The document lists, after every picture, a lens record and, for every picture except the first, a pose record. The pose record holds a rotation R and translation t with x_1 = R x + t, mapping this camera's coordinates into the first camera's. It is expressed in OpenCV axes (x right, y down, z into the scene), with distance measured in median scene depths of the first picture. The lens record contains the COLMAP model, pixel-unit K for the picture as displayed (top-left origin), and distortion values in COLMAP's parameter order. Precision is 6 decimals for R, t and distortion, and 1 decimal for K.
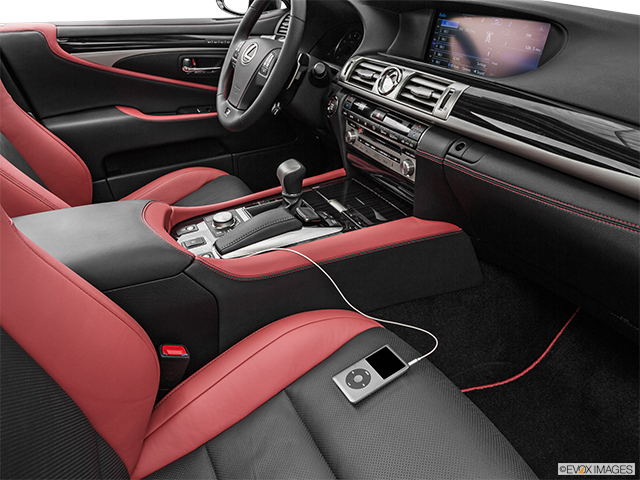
lens RADIAL K [[499.6, 0, 320.5], [0, 499.6, 241.7], [0, 0, 1]] dist [-0.039114, 0.002718]
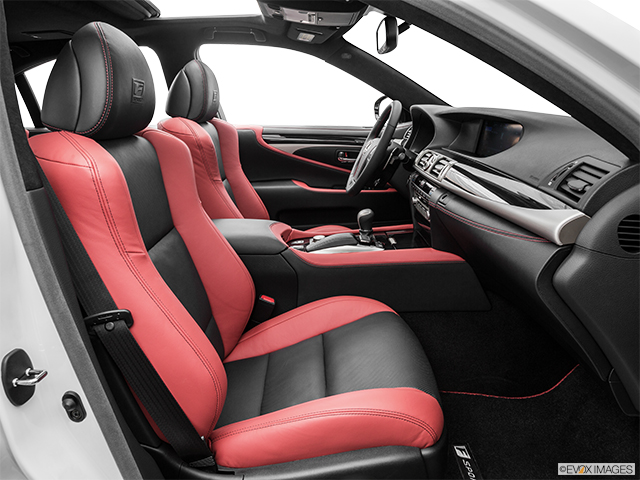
lens RADIAL K [[499.6, 0, 320.5], [0, 499.6, 241.7], [0, 0, 1]] dist [-0.039114, 0.002718]
pose [[0.912812, 0.109237, -0.393500, 0.410189], [-0.190550, 0.966168, -0.173813, 0.224593], [0.361200, 0.233640, 0.902744, -0.421854]]
